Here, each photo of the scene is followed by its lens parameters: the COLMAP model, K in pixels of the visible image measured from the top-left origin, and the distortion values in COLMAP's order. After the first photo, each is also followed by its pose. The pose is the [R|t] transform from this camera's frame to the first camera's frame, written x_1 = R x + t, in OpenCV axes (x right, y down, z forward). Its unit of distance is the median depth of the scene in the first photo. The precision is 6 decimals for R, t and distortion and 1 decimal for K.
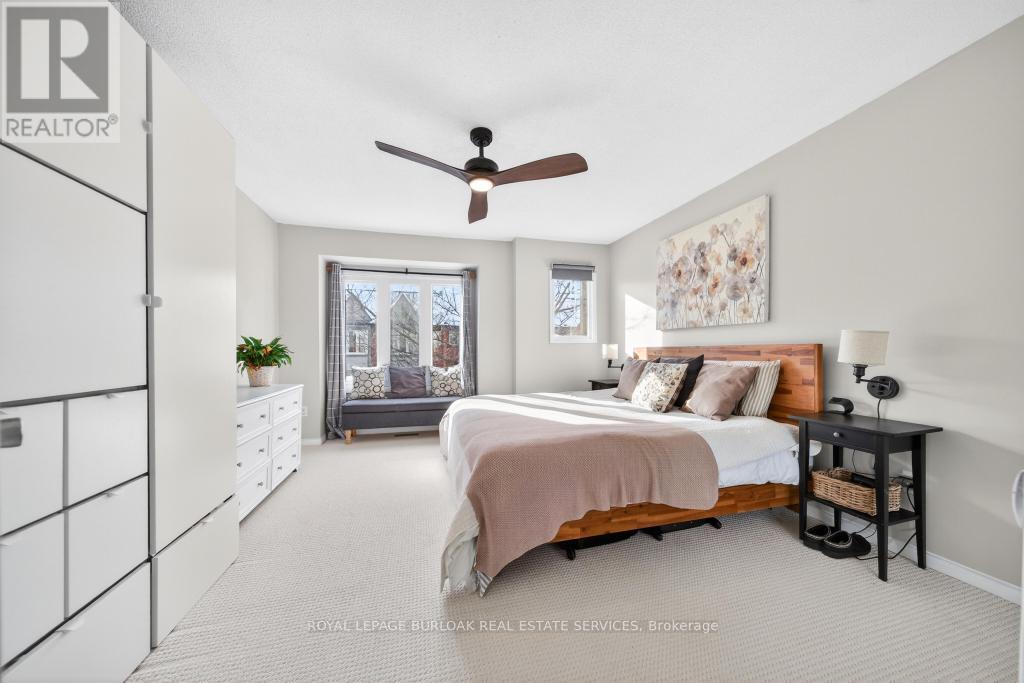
lens RADIAL K [[348.4, 0, 517.5], [0, 348.4, 347.0], [0, 0, 1]] dist [-0.015549, 0.000218]
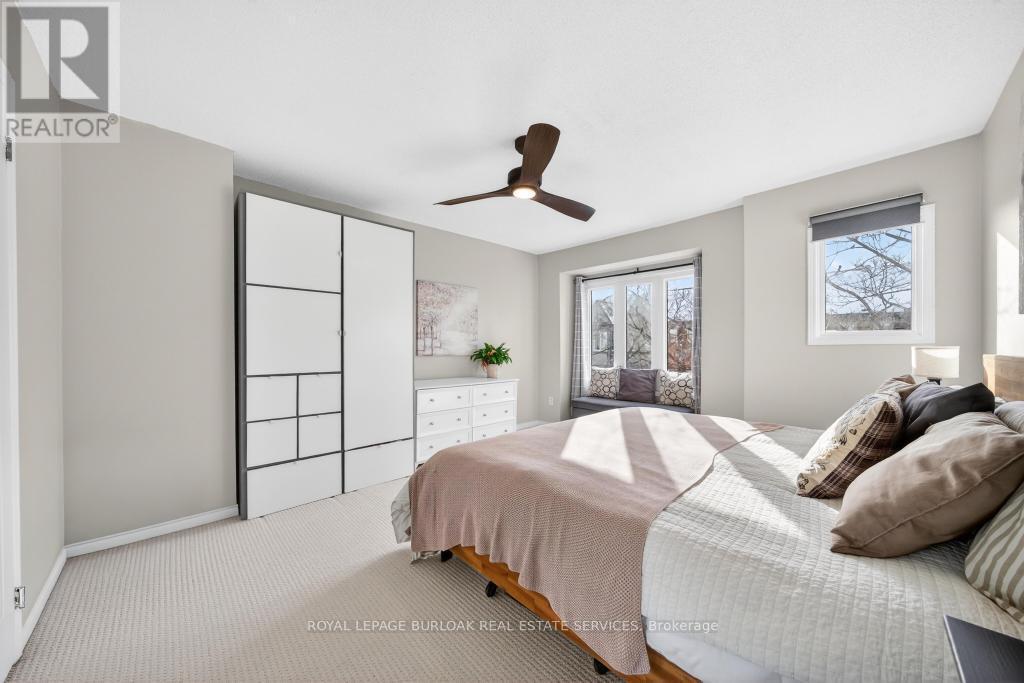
lens RADIAL K [[348.4, 0, 515.8], [0, 348.4, 345.5], [0, 0, 1]] dist [-0.015549, 0.000218]
pose [[0.484802, -0.001727, -0.874622, 0.387204], [0.006123, 0.999980, 0.001420, -0.014164], [0.874602, -0.006044, 0.484803, 0.248592]]
